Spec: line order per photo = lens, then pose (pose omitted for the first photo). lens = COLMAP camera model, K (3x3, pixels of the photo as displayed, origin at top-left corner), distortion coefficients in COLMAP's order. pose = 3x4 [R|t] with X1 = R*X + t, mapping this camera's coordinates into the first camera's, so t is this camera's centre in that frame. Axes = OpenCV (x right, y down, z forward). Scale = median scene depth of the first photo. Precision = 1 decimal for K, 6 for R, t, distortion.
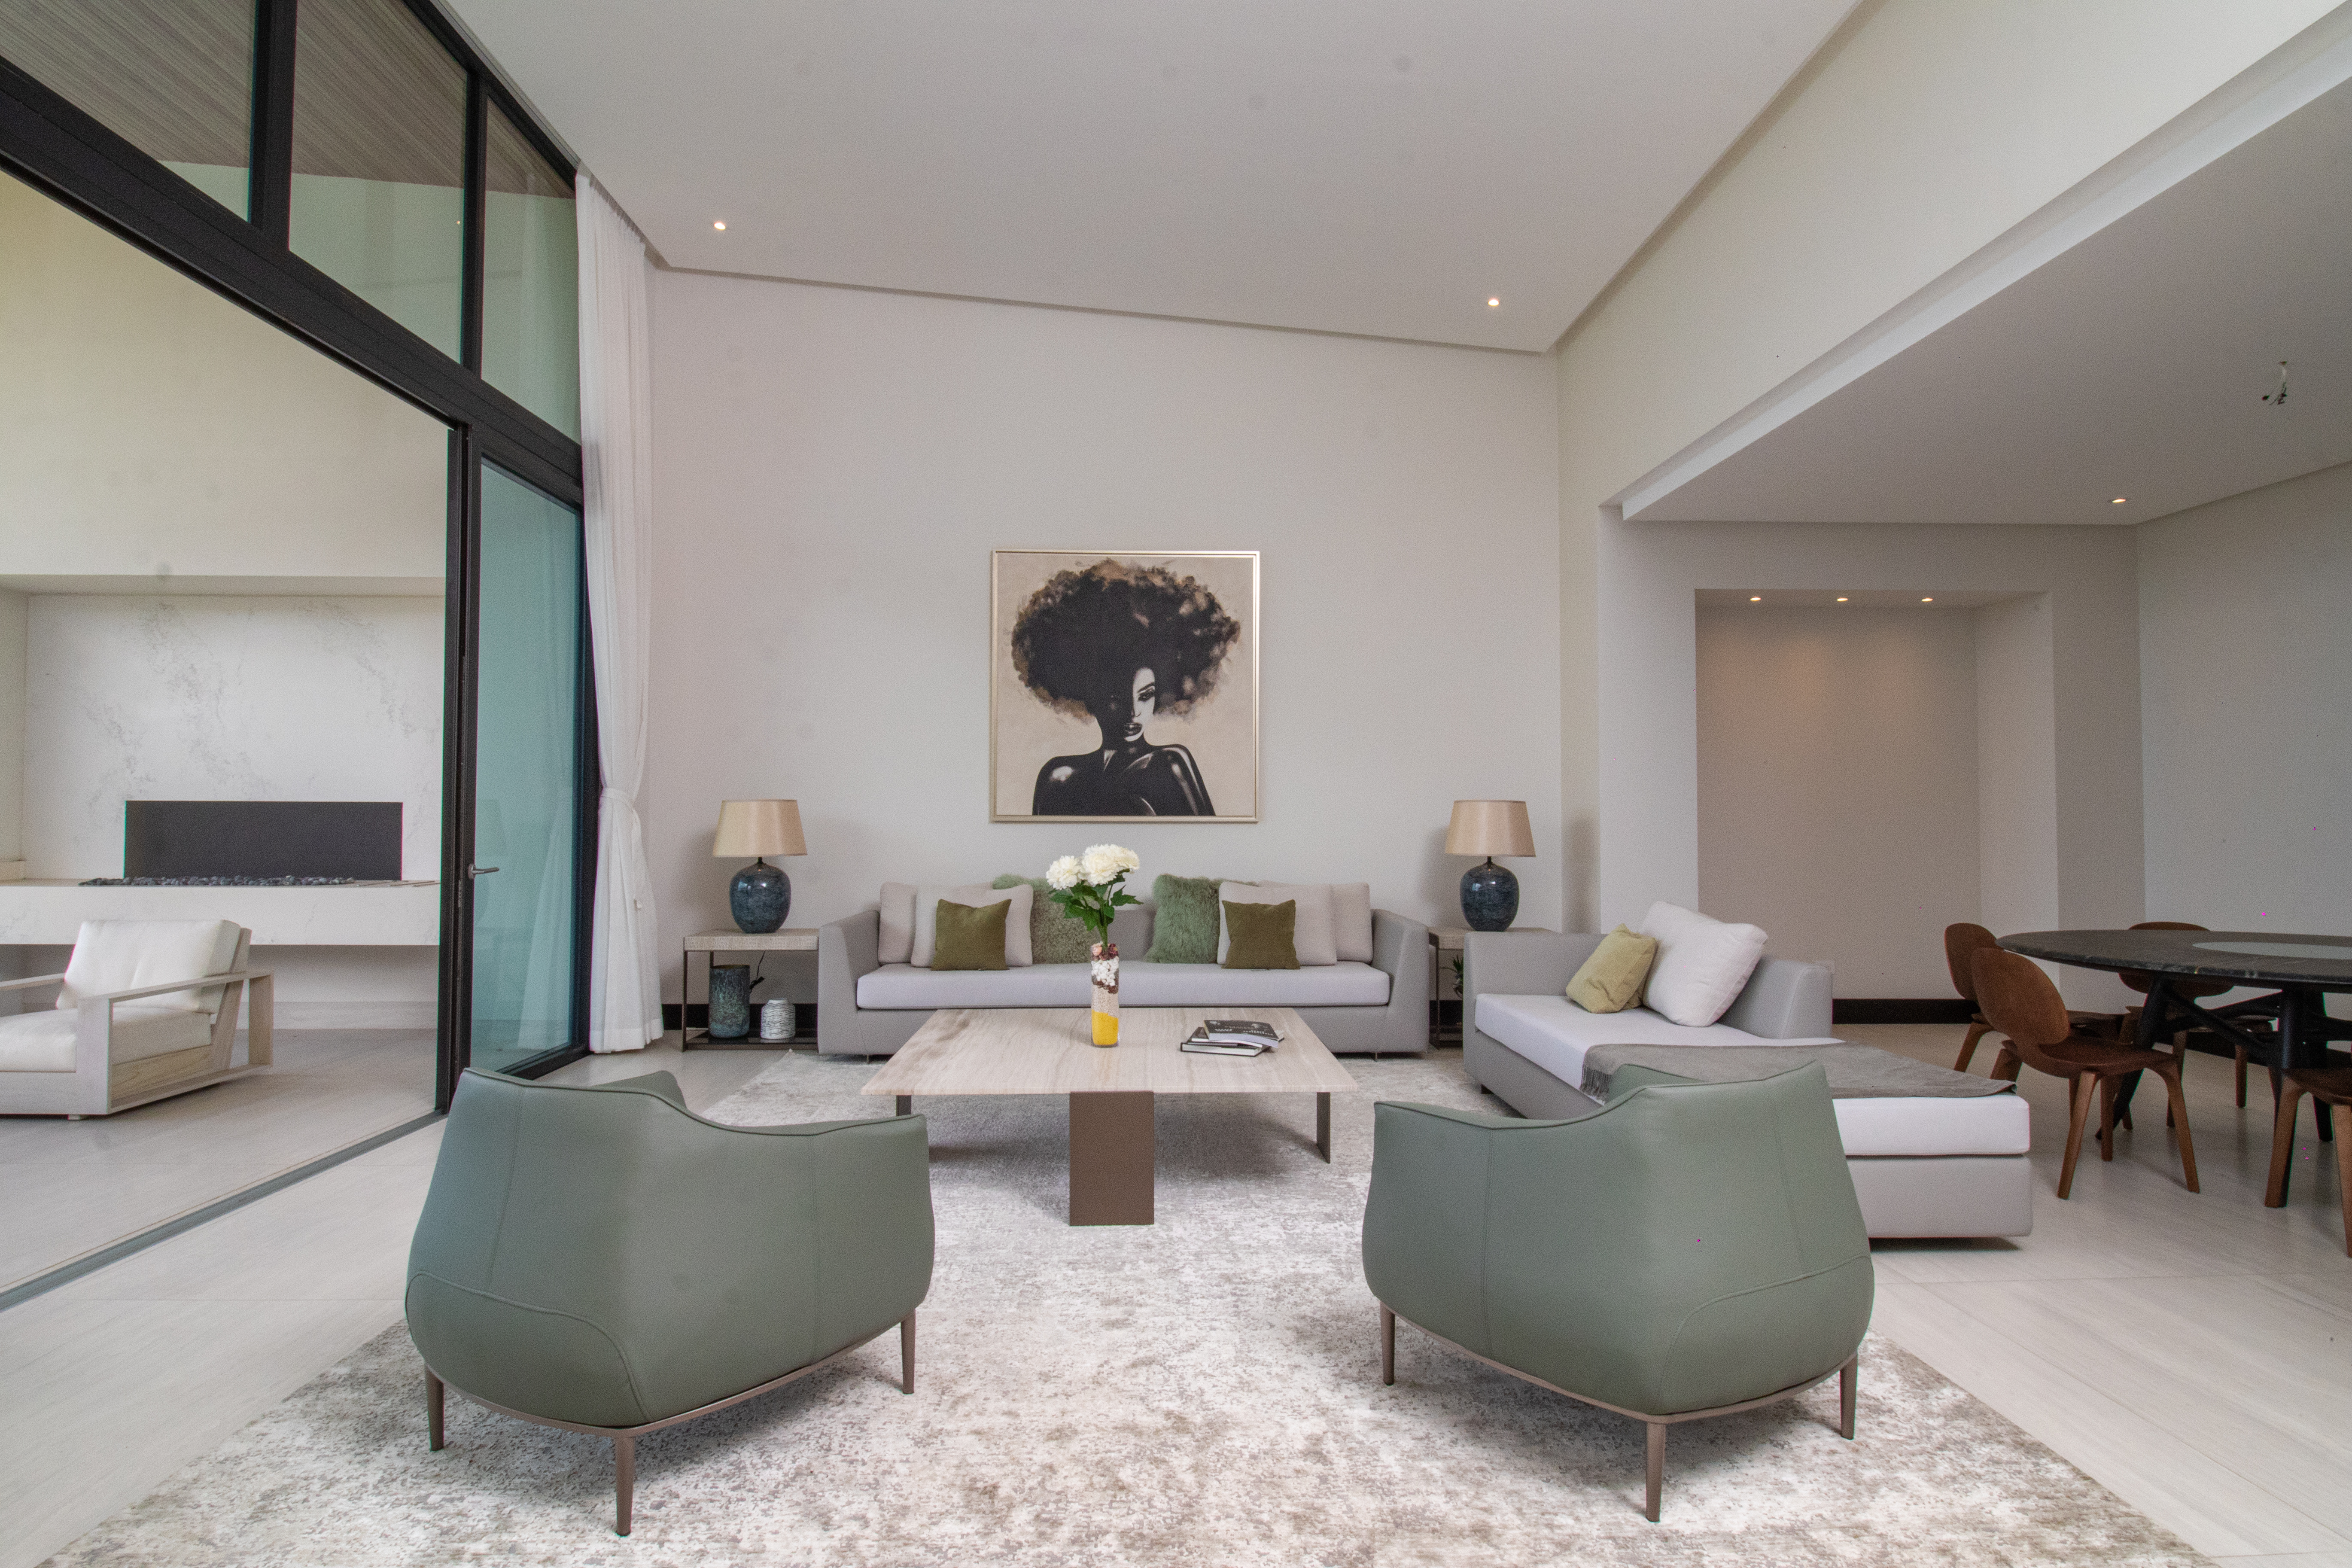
lens RADIAL K [[1222.5, 0, 1176.3], [0, 1222.5, 775.7], [0, 0, 1]] dist [-0.001922, -0.001826]
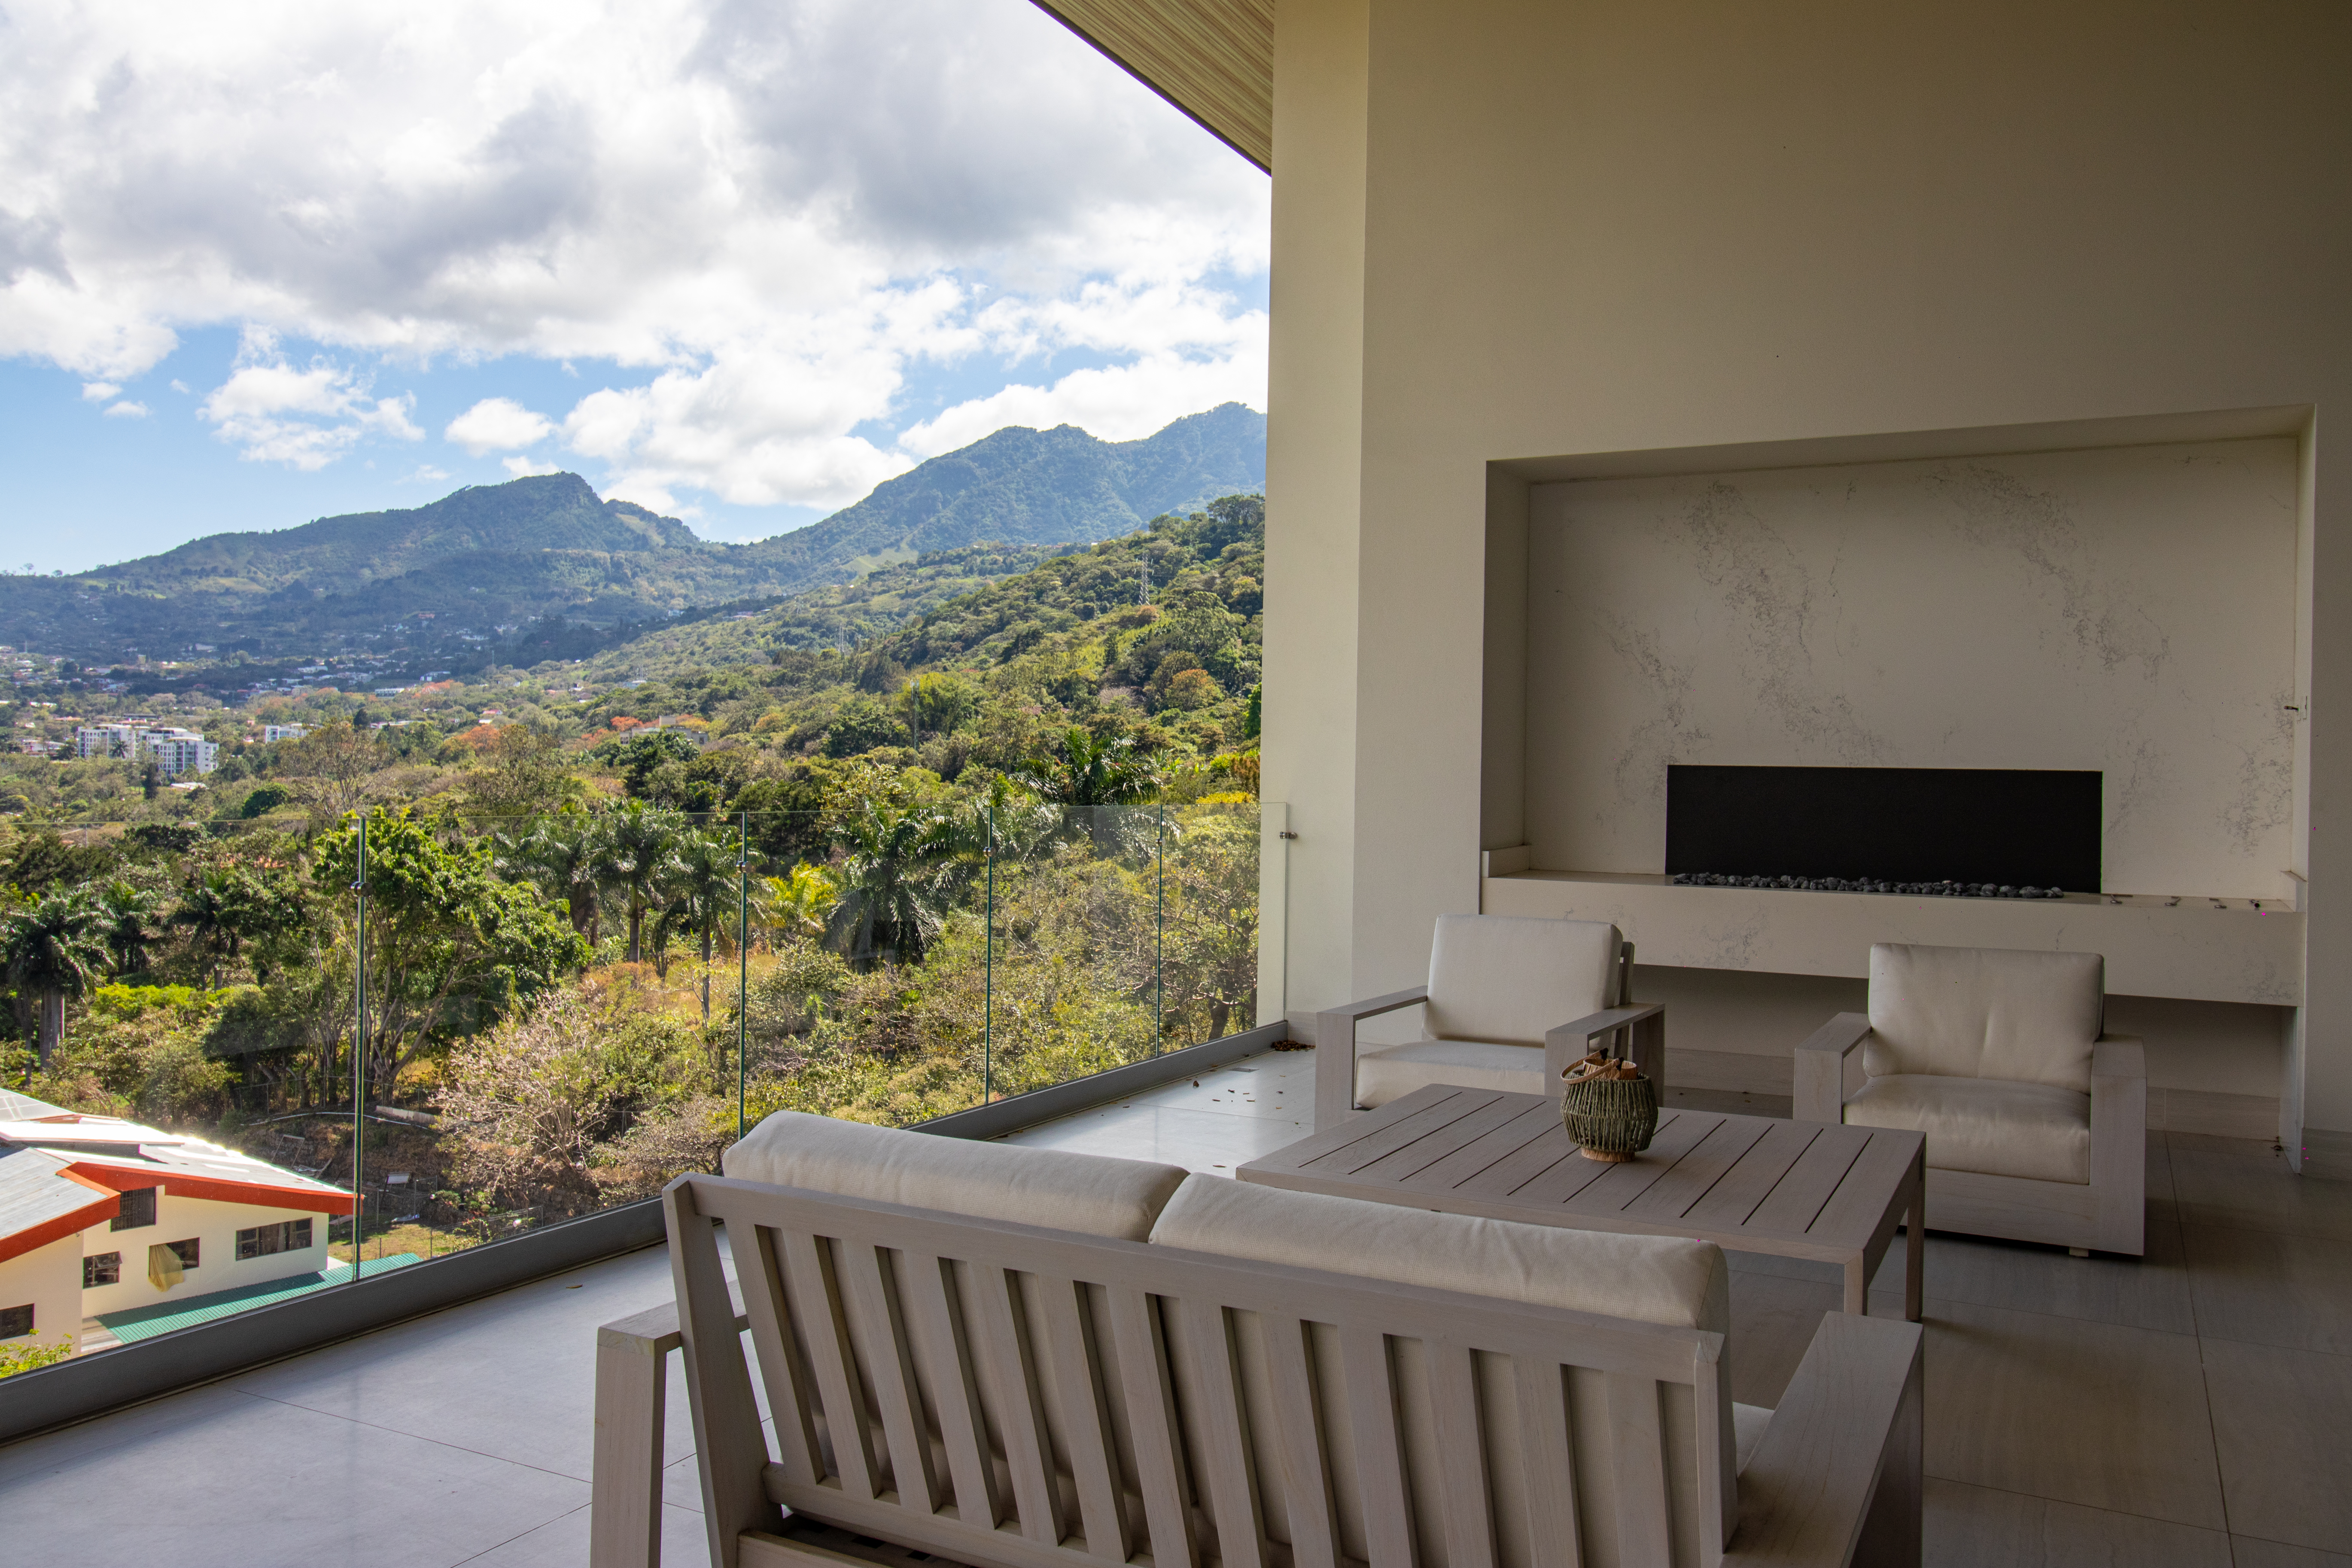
lens RADIAL K [[1799.0, 0, 1165.8], [0, 1799.0, 774.5], [0, 0, 1]] dist [0.010640, 0.001415]
pose [[0.870578, 0.014559, -0.491815, -0.708672], [-0.000347, 0.999580, 0.028975, -0.005014], [0.492031, -0.025054, 0.870217, -0.070981]]
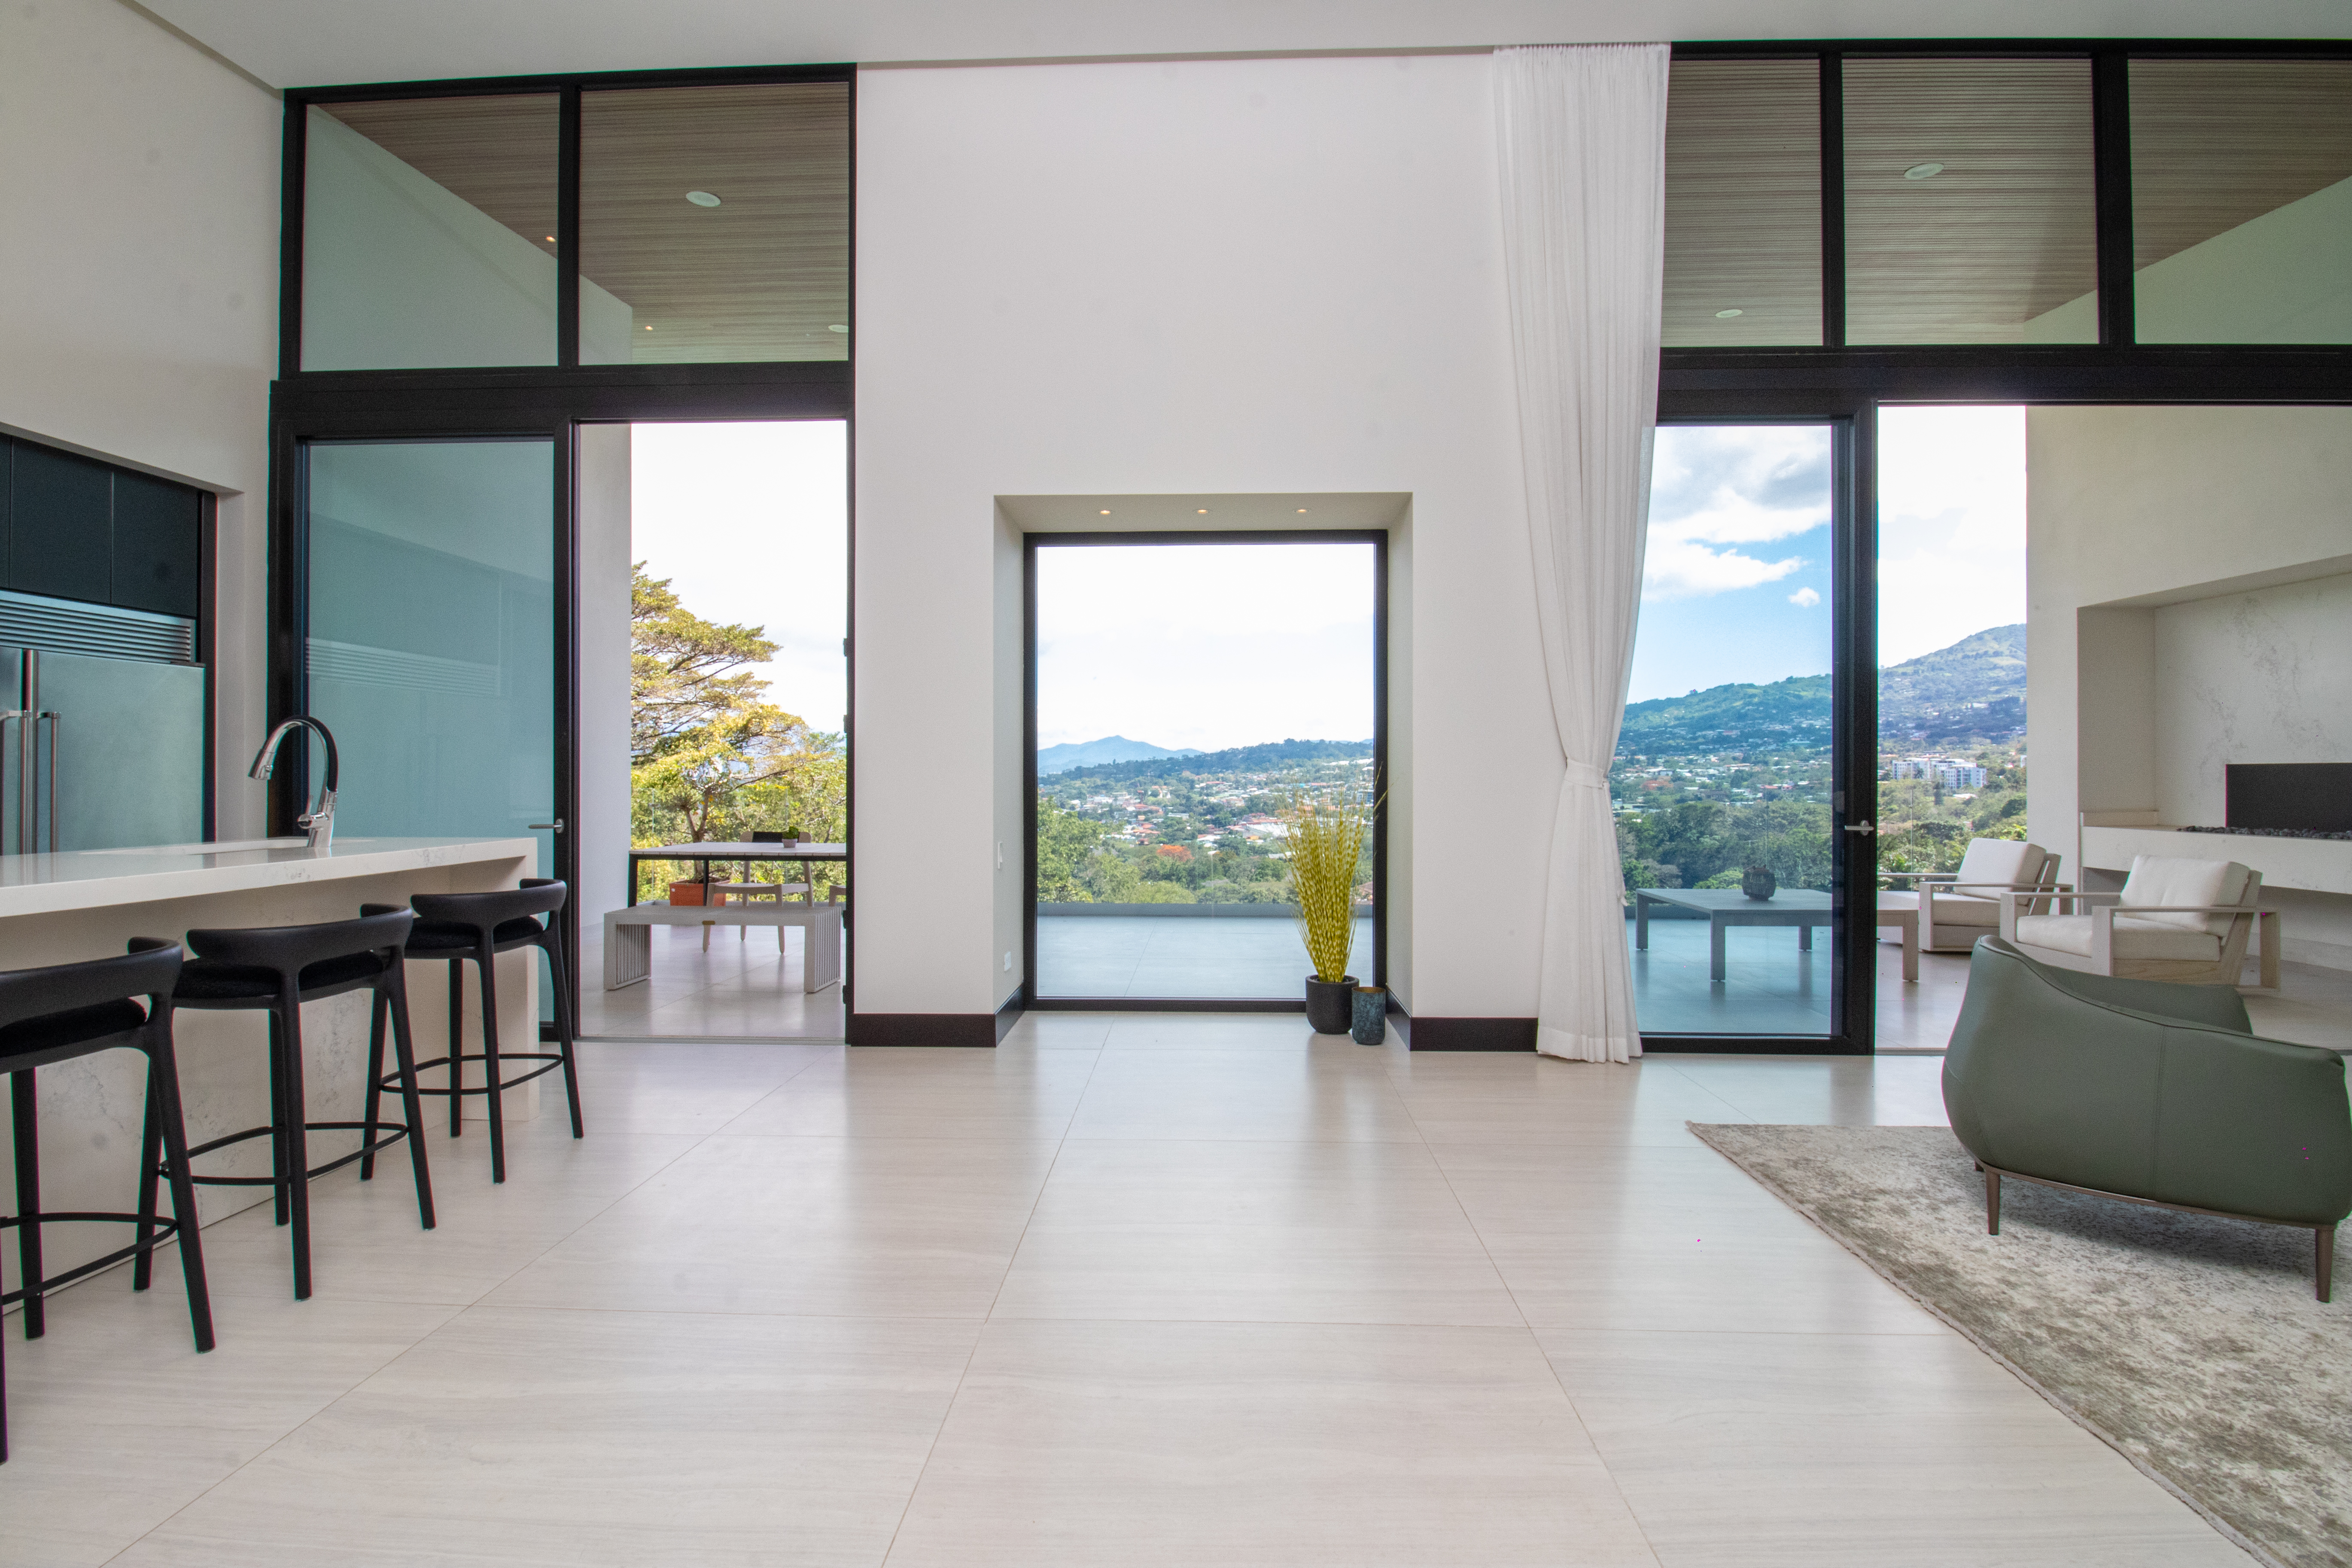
lens RADIAL K [[1093.3, 0, 1173.4], [0, 1093.3, 777.0], [0, 0, 1]] dist [-0.007945, -0.005081]
pose [[-0.072705, -0.002201, -0.997351, 0.353651], [0.034560, 0.999391, -0.004725, 0.002592], [0.996755, -0.034812, -0.072585, 0.027240]]
